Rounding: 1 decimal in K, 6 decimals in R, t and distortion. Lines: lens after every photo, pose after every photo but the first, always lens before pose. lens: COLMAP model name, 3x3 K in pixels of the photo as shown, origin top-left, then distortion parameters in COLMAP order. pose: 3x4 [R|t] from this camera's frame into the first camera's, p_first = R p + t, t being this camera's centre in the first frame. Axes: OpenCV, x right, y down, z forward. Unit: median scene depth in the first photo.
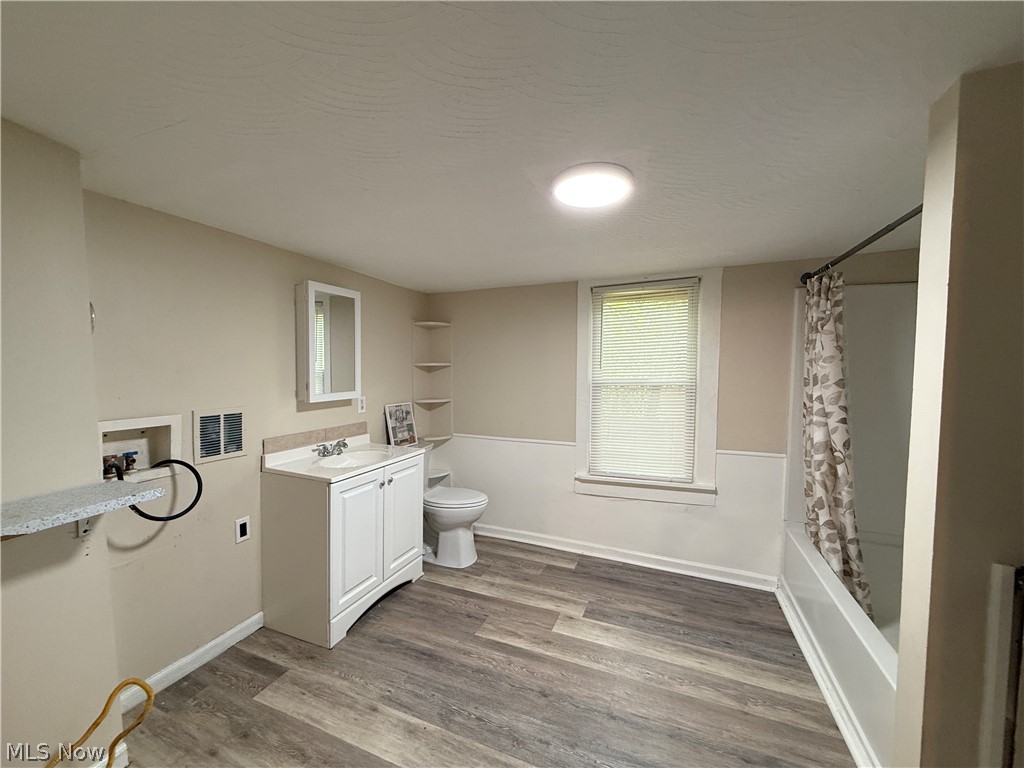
lens RADIAL K [[409.4, 0, 509.1], [0, 409.4, 384.6], [0, 0, 1]] dist [0.000419, -0.000069]
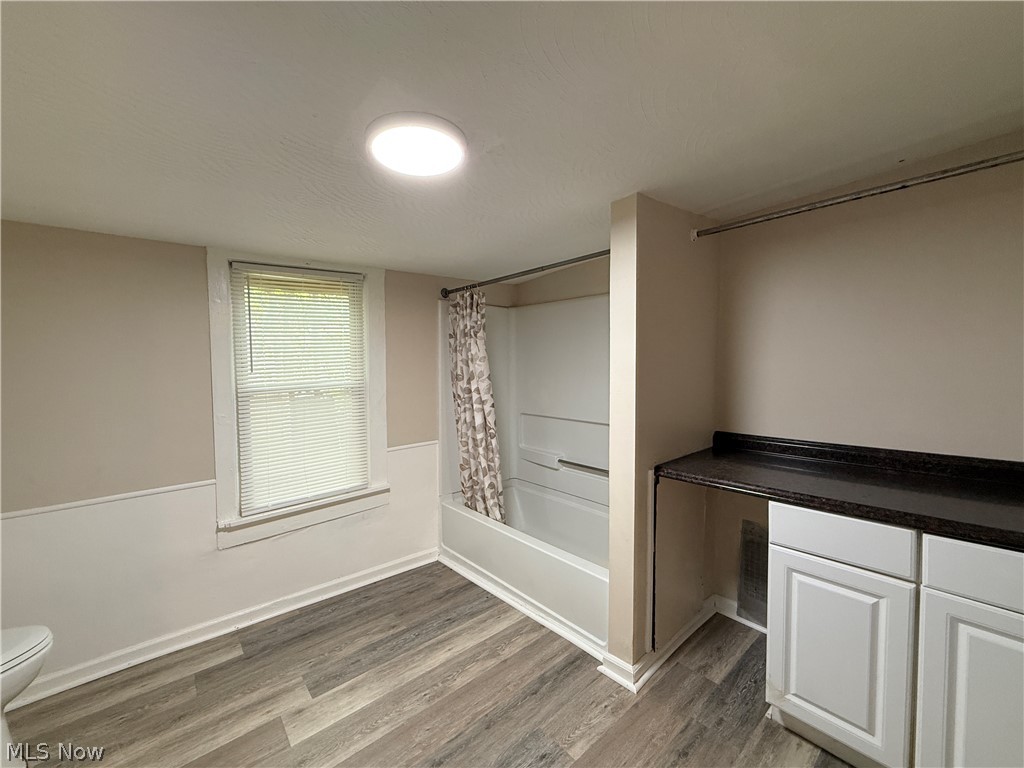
lens RADIAL K [[409.4, 0, 509.1], [0, 409.4, 384.6], [0, 0, 1]] dist [0.000419, -0.000069]
pose [[0.453235, -0.054919, 0.889697, -0.276470], [0.058039, 0.997801, 0.032025, -0.015247], [-0.889499, 0.037122, 0.455426, 0.284725]]
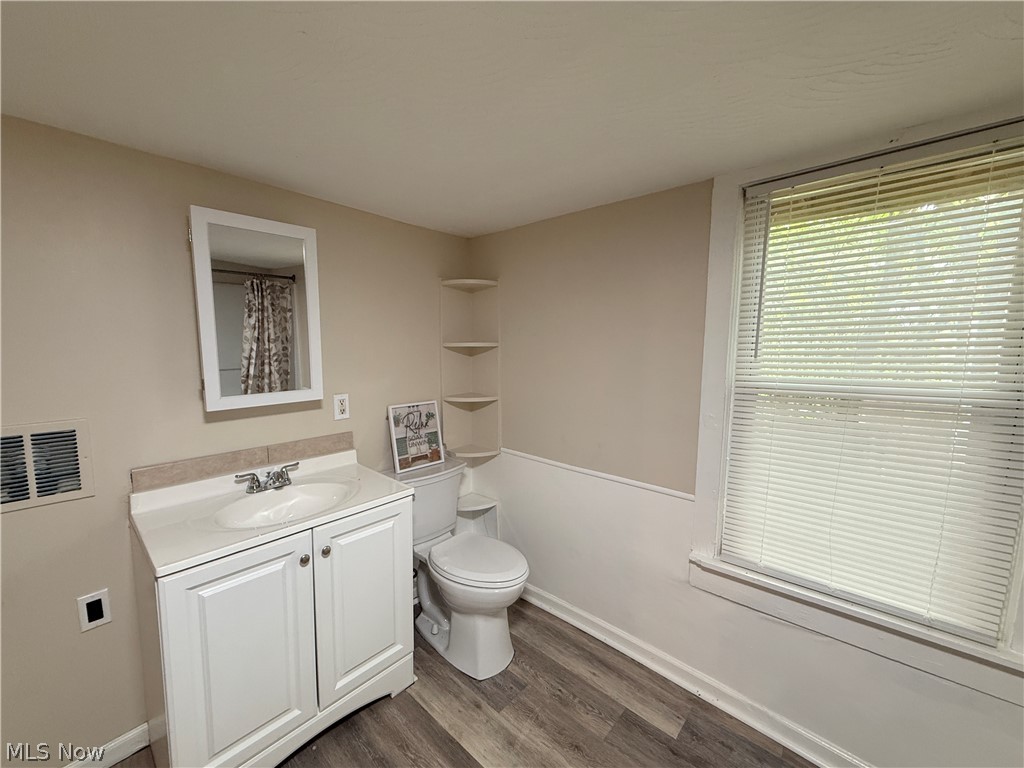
lens RADIAL K [[409.4, 0, 509.1], [0, 409.4, 384.6], [0, 0, 1]] dist [0.000419, -0.000069]
pose [[0.944001, 0.038033, -0.327744, 0.128827], [-0.016756, 0.997578, 0.067502, -0.041396], [0.329517, -0.058231, 0.942352, 0.530773]]
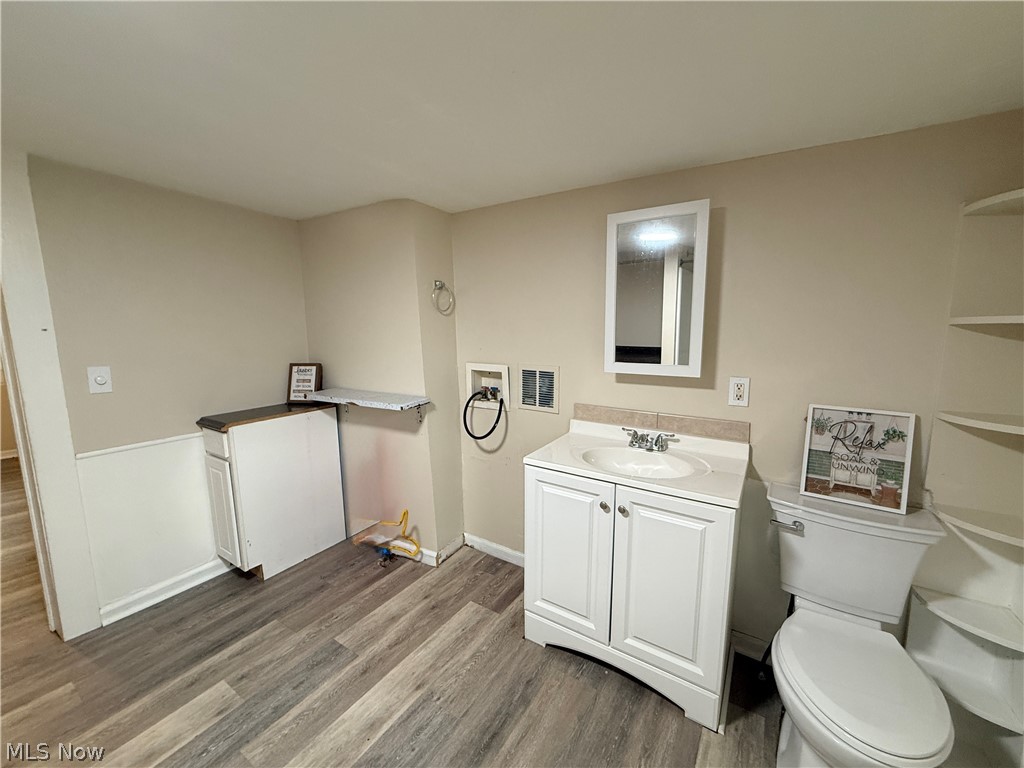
lens RADIAL K [[409.4, 0, 509.1], [0, 409.4, 384.6], [0, 0, 1]] dist [0.000419, -0.000069]
pose [[-0.185929, 0.136786, -0.972995, 0.312636], [-0.042536, 0.988213, 0.147054, -0.038636], [0.981642, 0.068729, -0.177920, 0.888806]]
